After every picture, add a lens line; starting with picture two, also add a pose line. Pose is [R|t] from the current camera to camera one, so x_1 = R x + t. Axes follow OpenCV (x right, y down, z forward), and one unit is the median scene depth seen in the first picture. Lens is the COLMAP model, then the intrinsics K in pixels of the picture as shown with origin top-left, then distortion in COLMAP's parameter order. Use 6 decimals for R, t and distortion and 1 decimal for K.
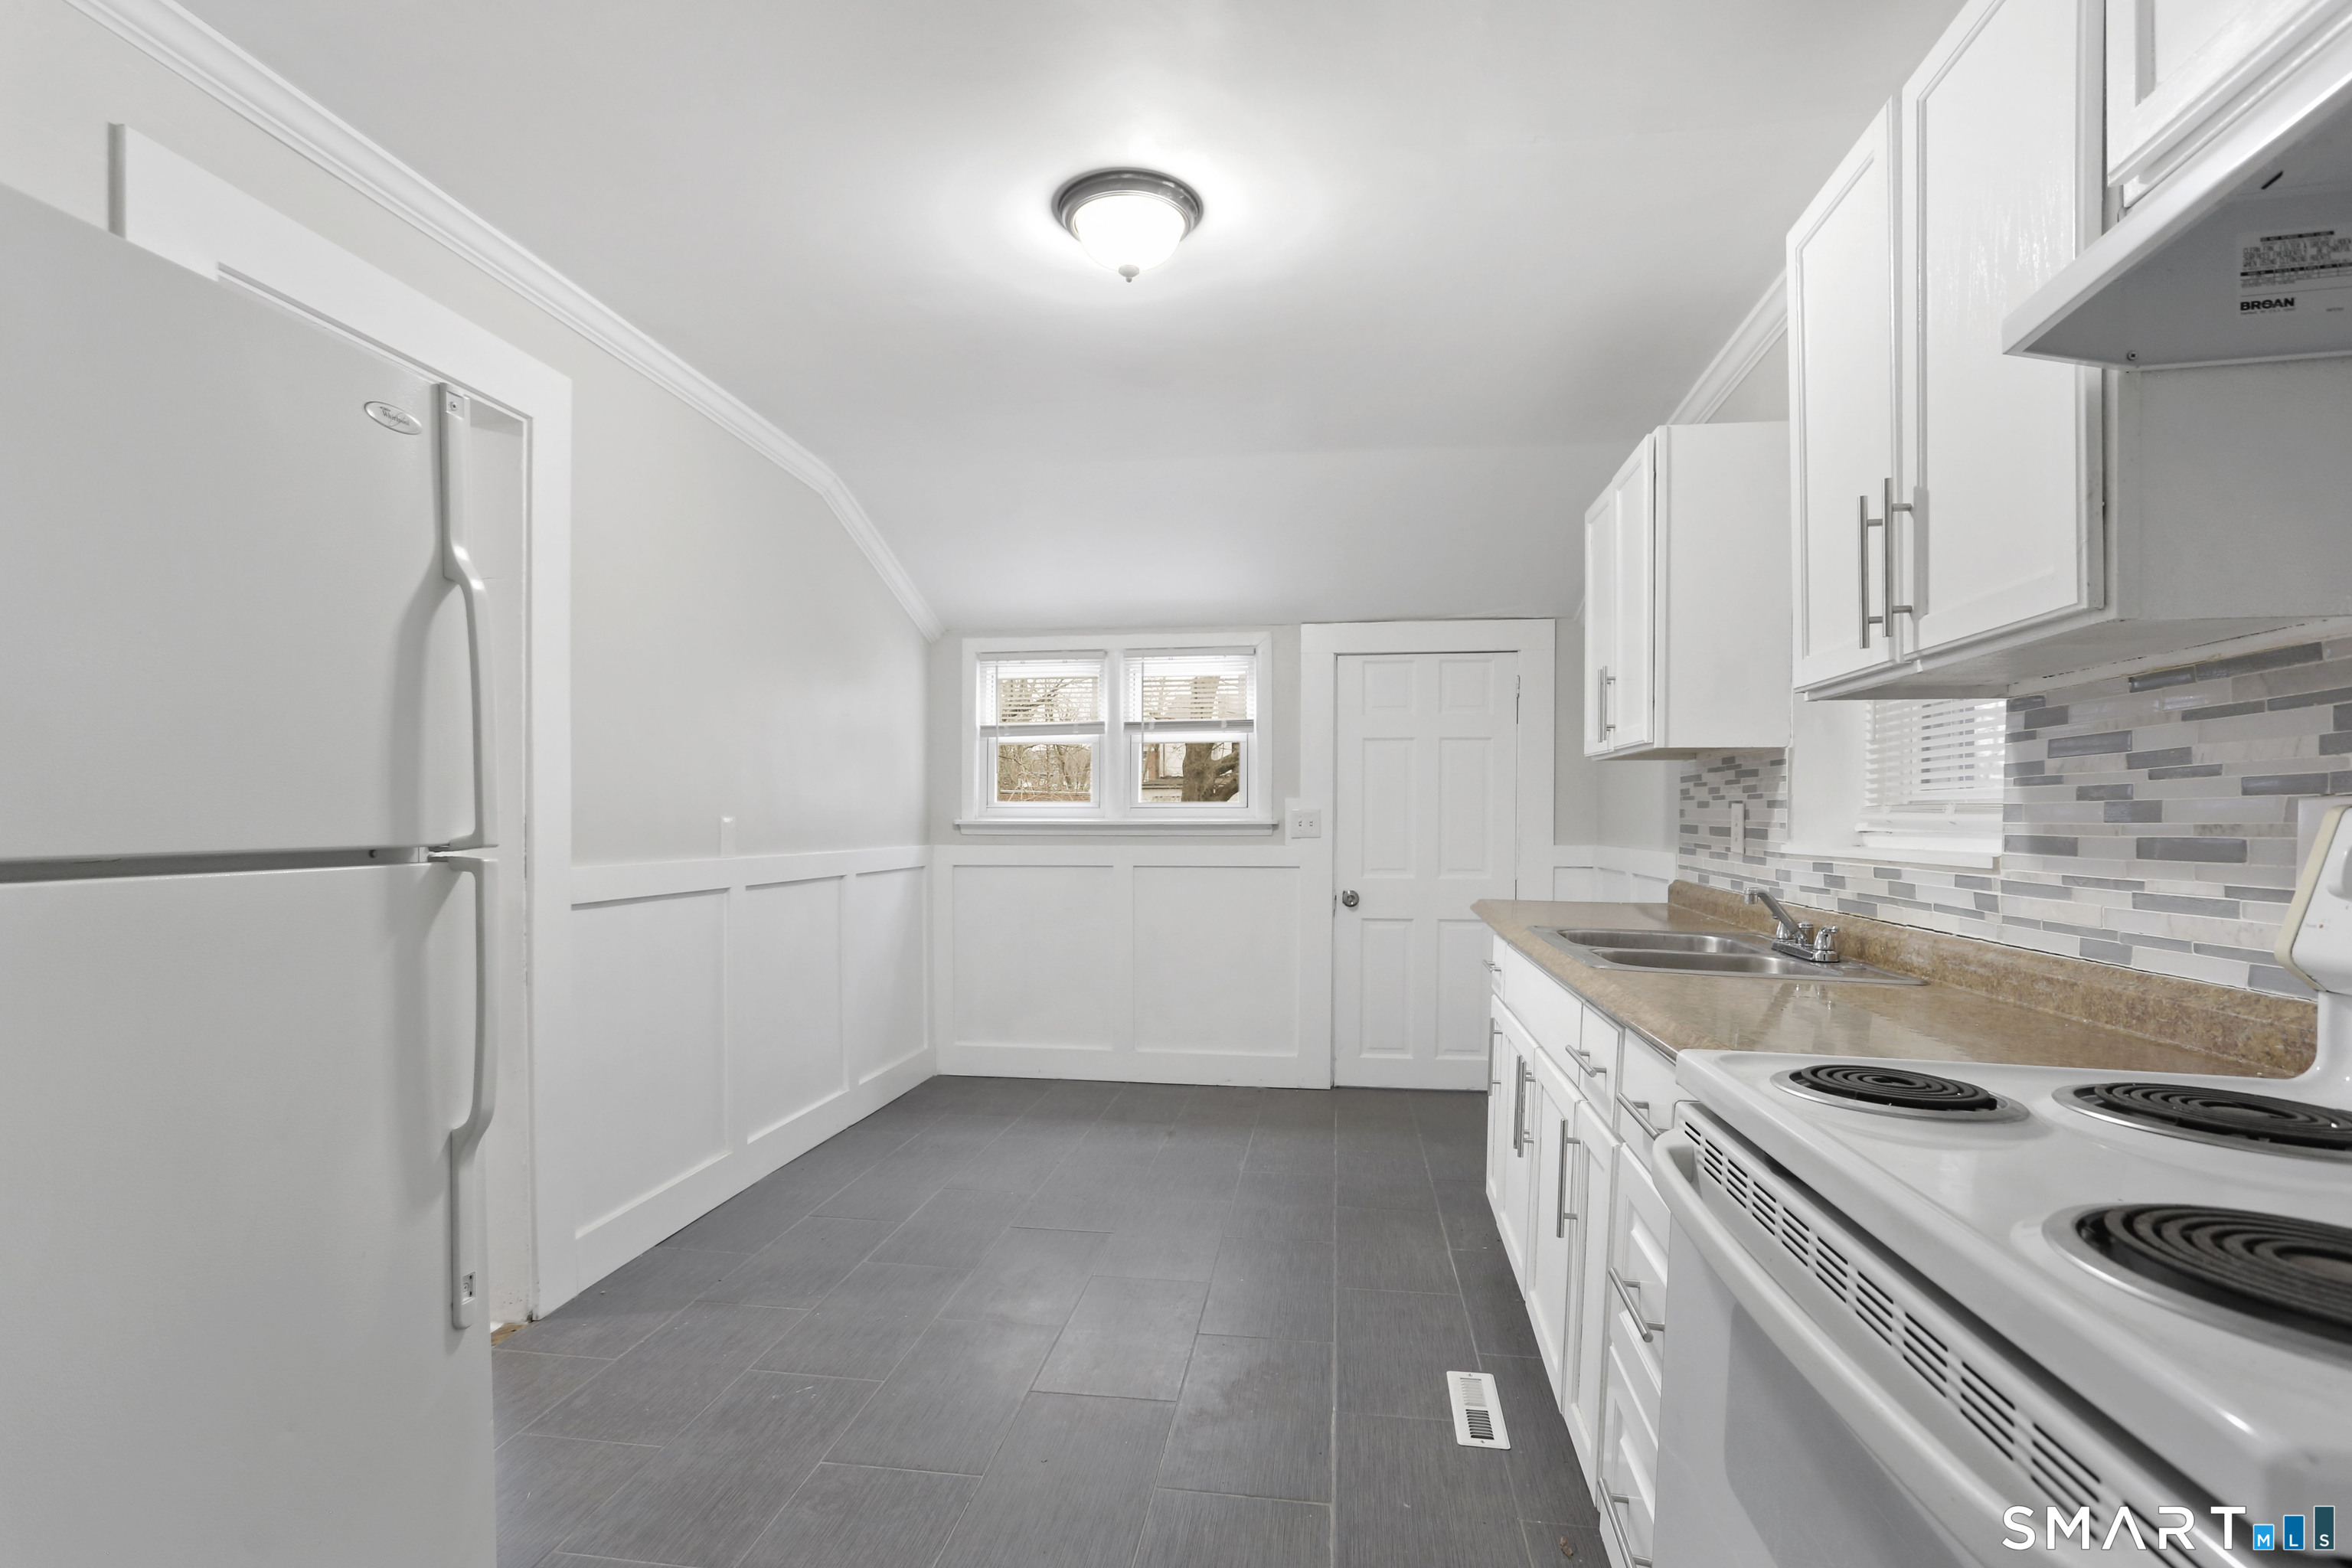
lens RADIAL K [[1146.4, 0, 1187.2], [0, 1146.4, 813.6], [0, 0, 1]] dist [-0.074077, 0.036127]
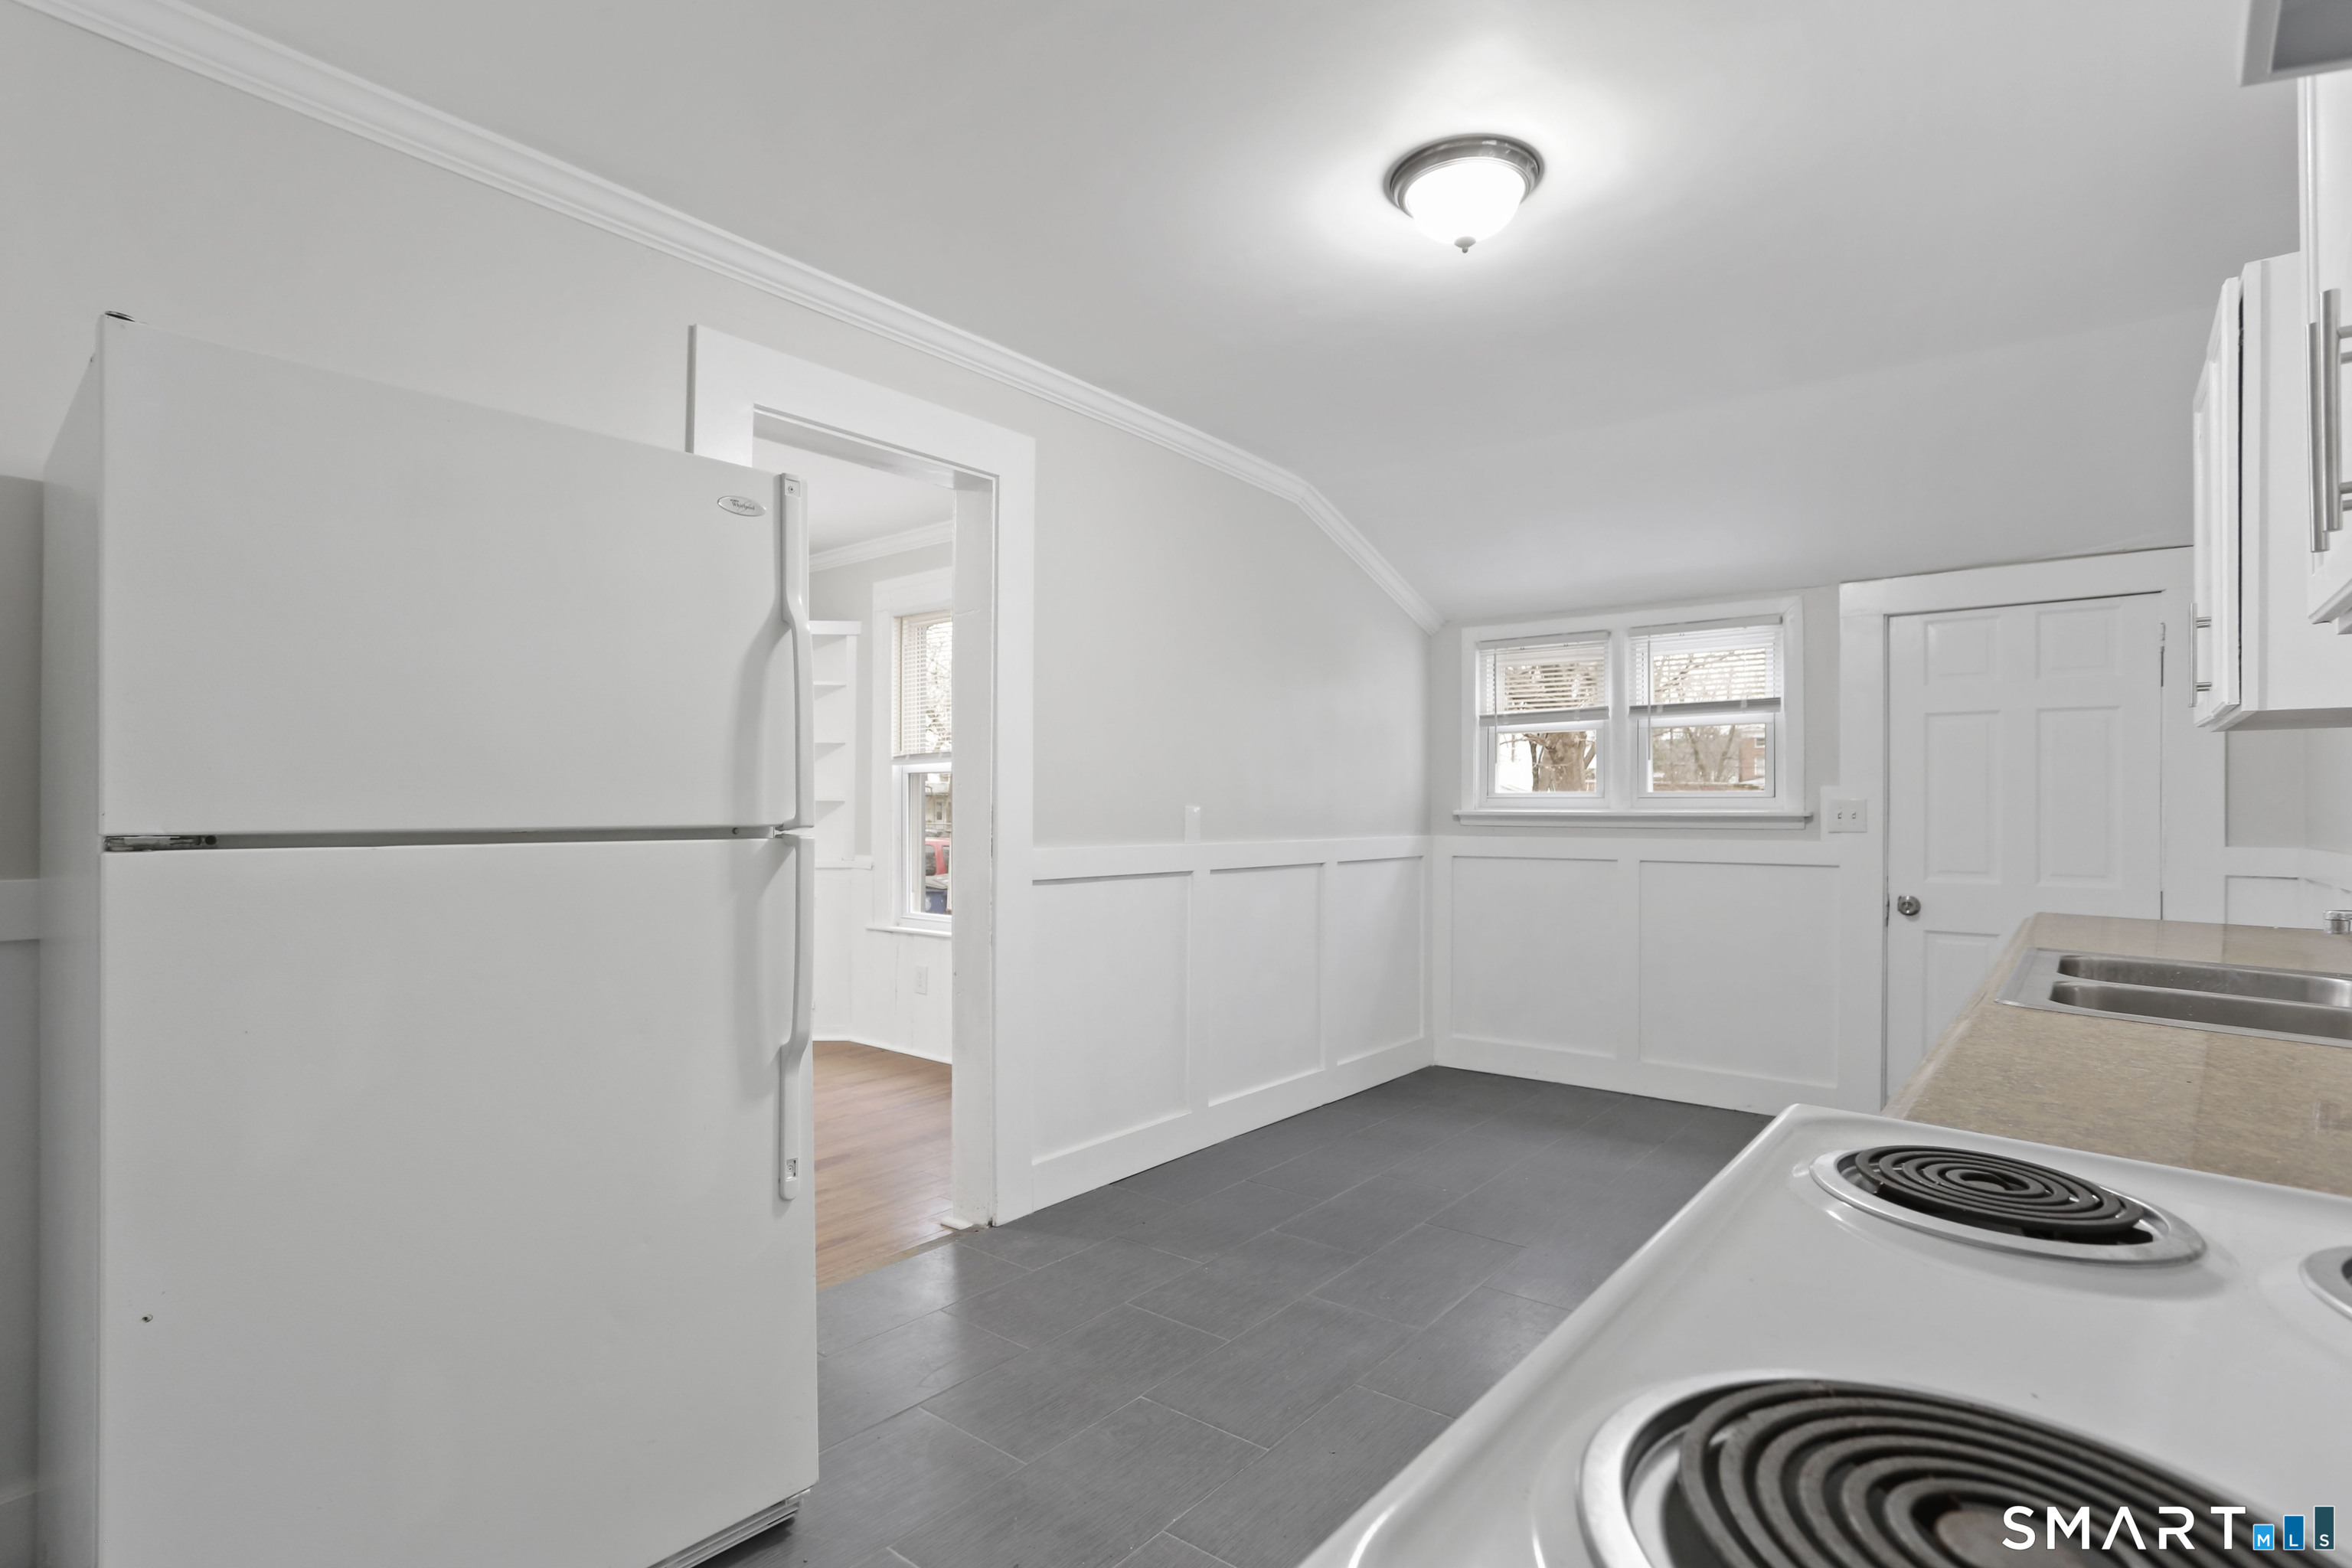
lens RADIAL K [[1140.1, 0, 1176.0], [0, 1140.1, 784.0], [0, 0, 1]] dist [-0.063806, 0.036032]
pose [[0.857874, -0.008873, -0.513783, 0.124516], [-0.000769, 0.999828, -0.018551, 0.001166], [0.513859, 0.016309, 0.857720, 0.031023]]
